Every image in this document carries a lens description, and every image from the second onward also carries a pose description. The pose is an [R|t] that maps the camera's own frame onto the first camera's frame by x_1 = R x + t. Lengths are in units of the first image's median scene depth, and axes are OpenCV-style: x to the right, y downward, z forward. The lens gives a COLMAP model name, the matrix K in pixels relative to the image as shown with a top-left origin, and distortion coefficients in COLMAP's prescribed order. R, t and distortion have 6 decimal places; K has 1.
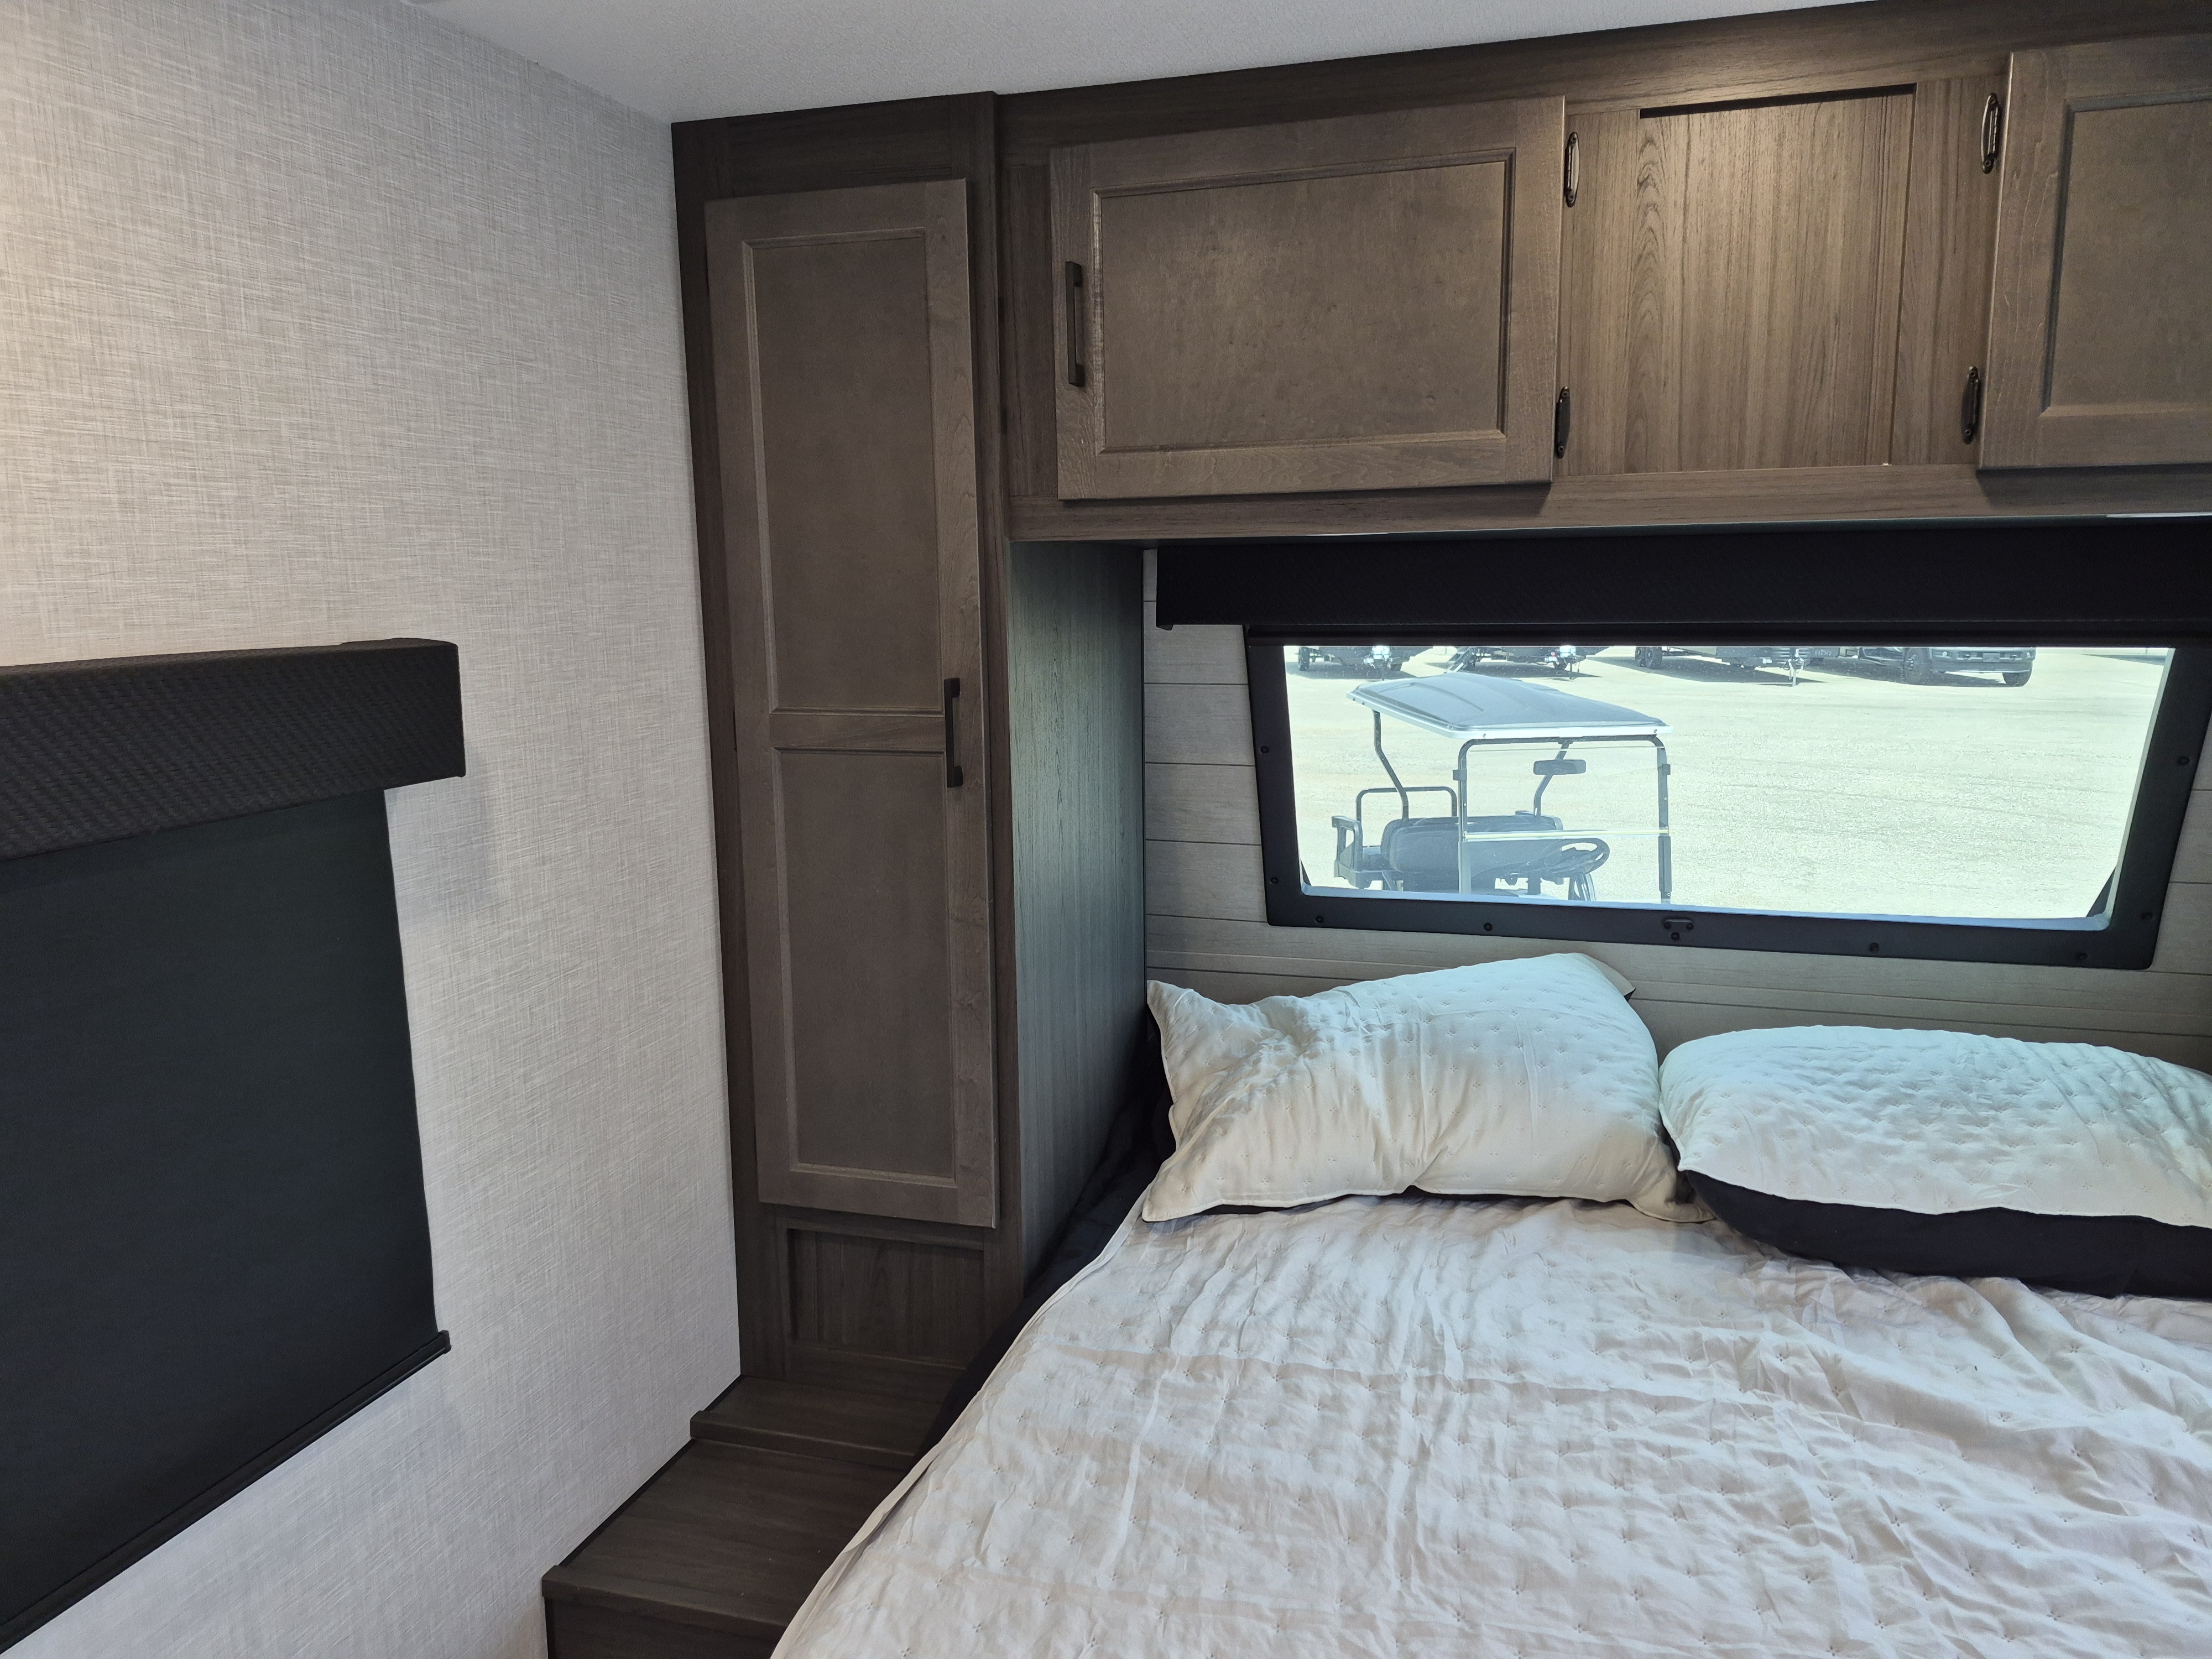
lens RADIAL K [[1513.6, 0, 1106.1], [0, 1513.6, 819.3], [0, 0, 1]] dist [0.062978, -0.054206]
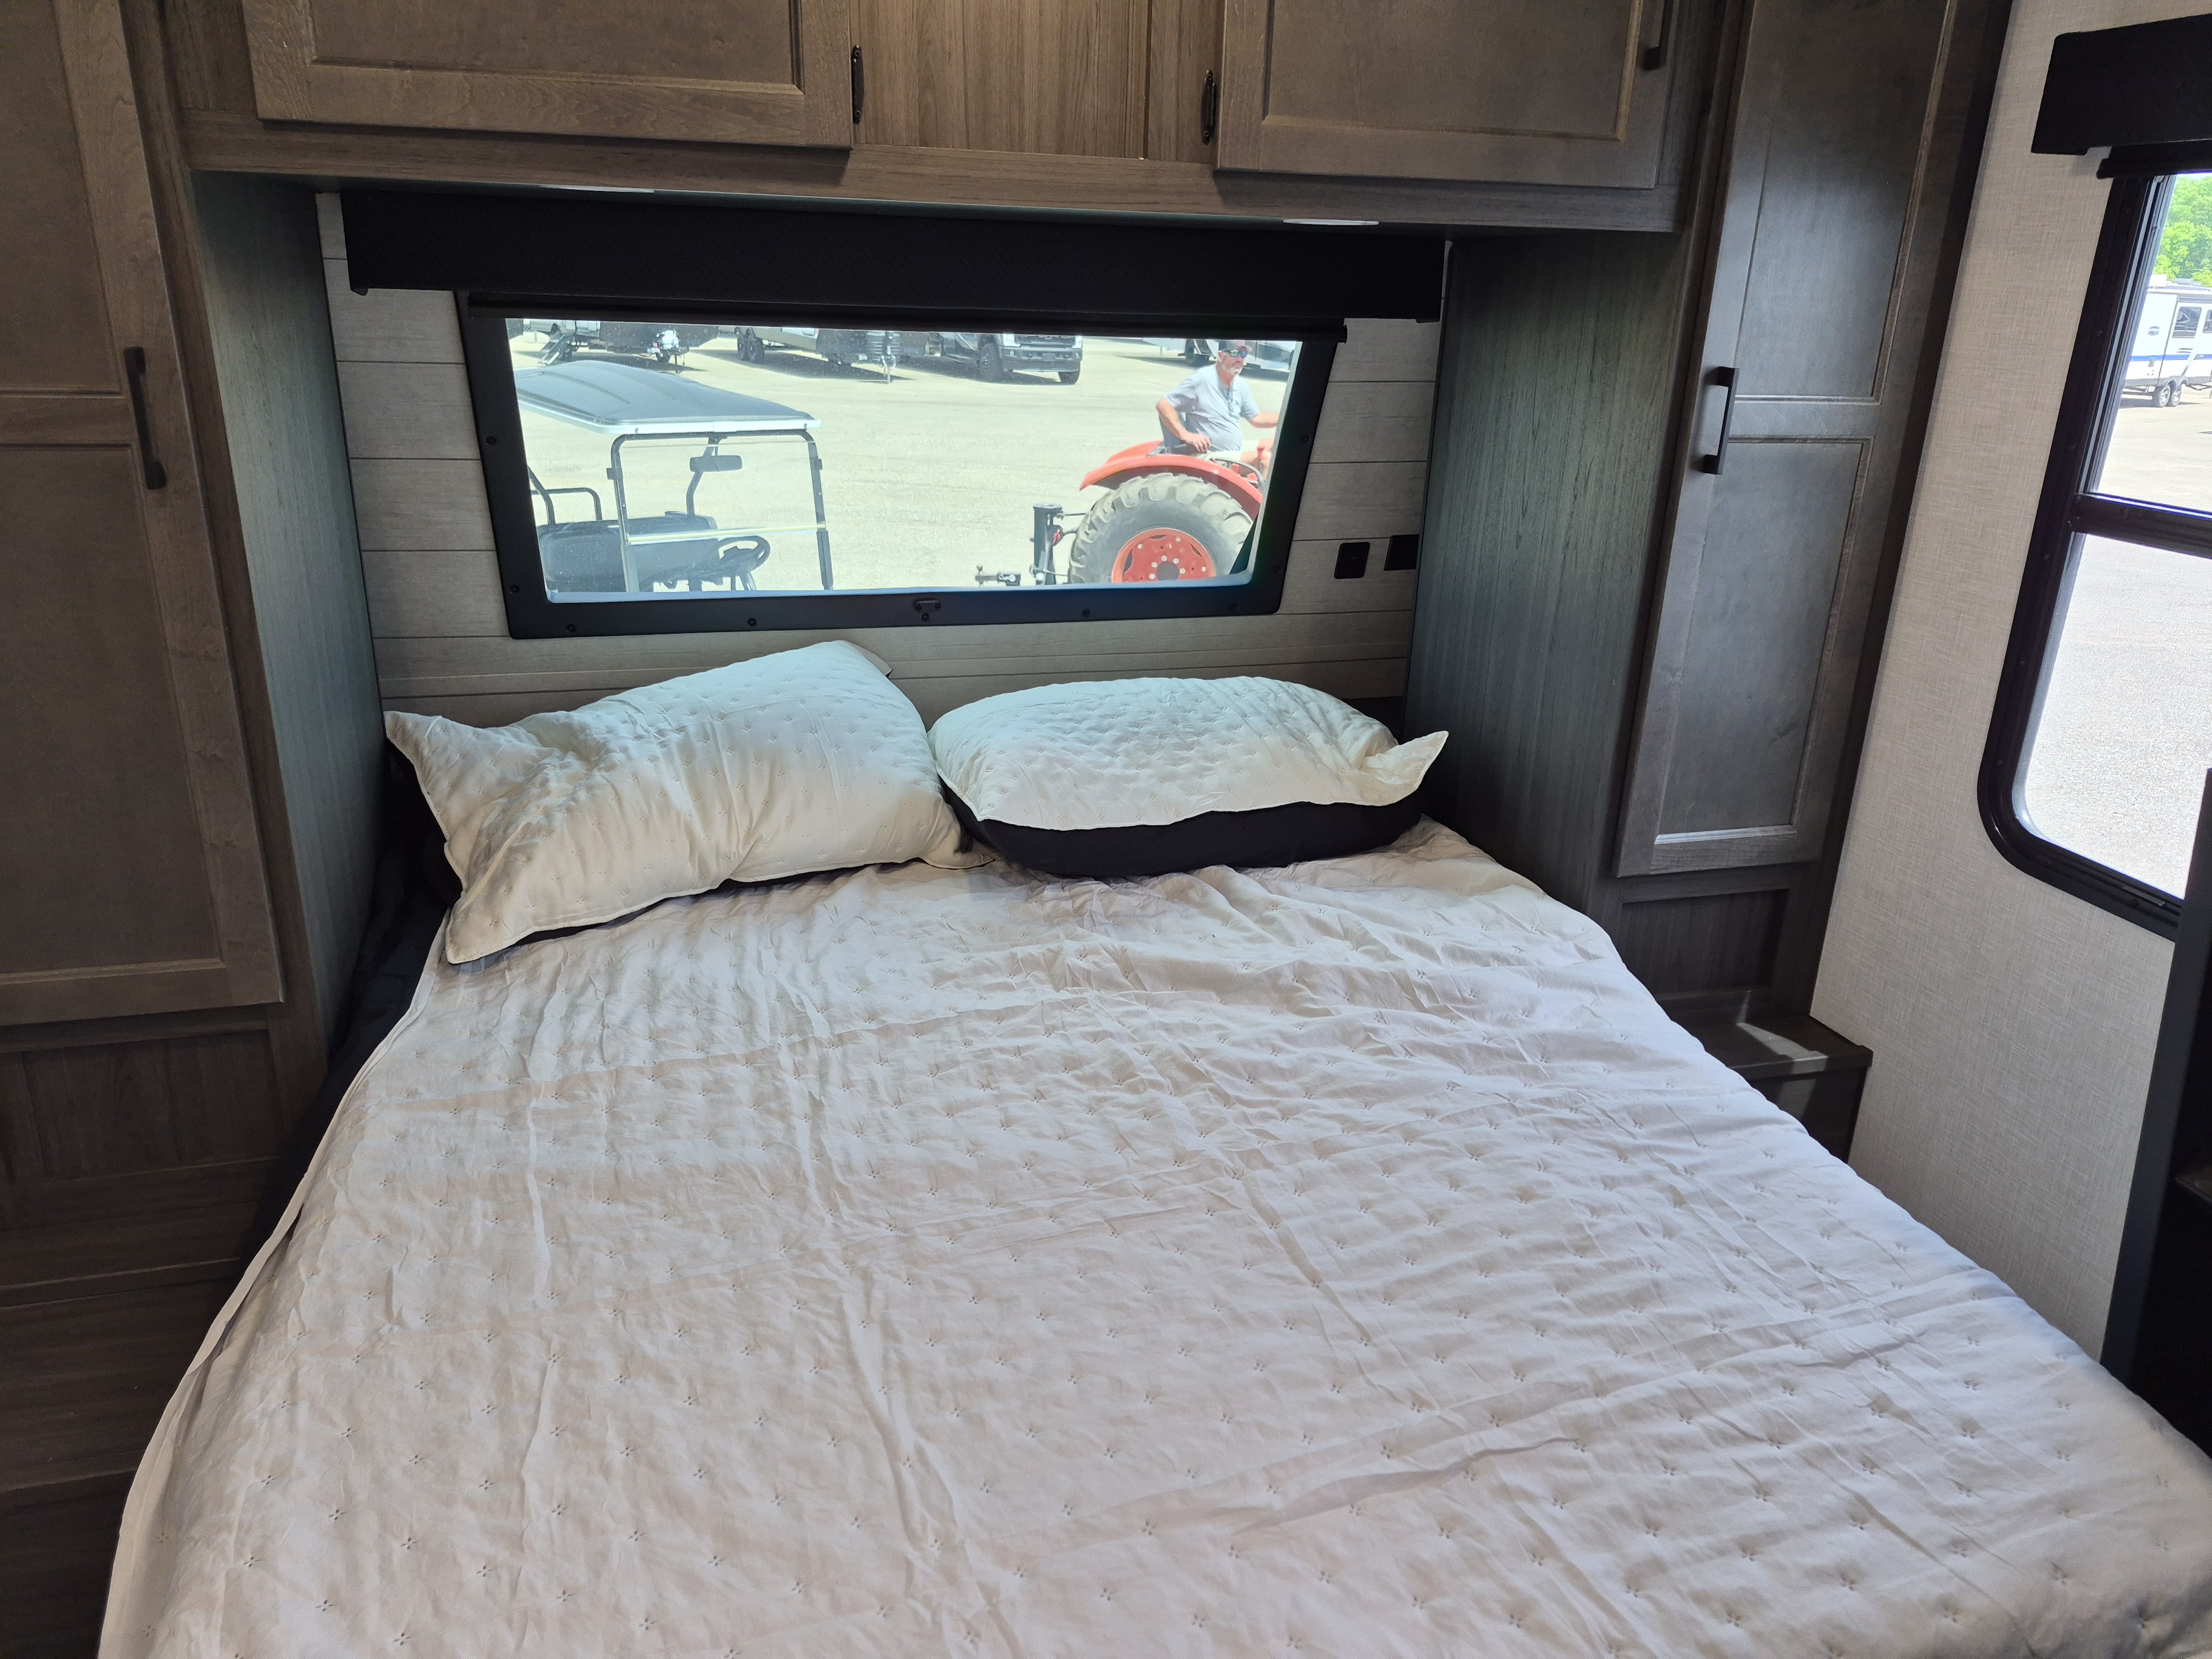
lens RADIAL K [[1513.6, 0, 1108.4], [0, 1513.6, 820.6], [0, 0, 1]] dist [0.062978, -0.054206]
pose [[0.846787, -0.145251, 0.511716, -0.118111], [0.044395, 0.977938, 0.204124, 0.006495], [-0.530075, -0.150132, 0.834554, 0.022934]]
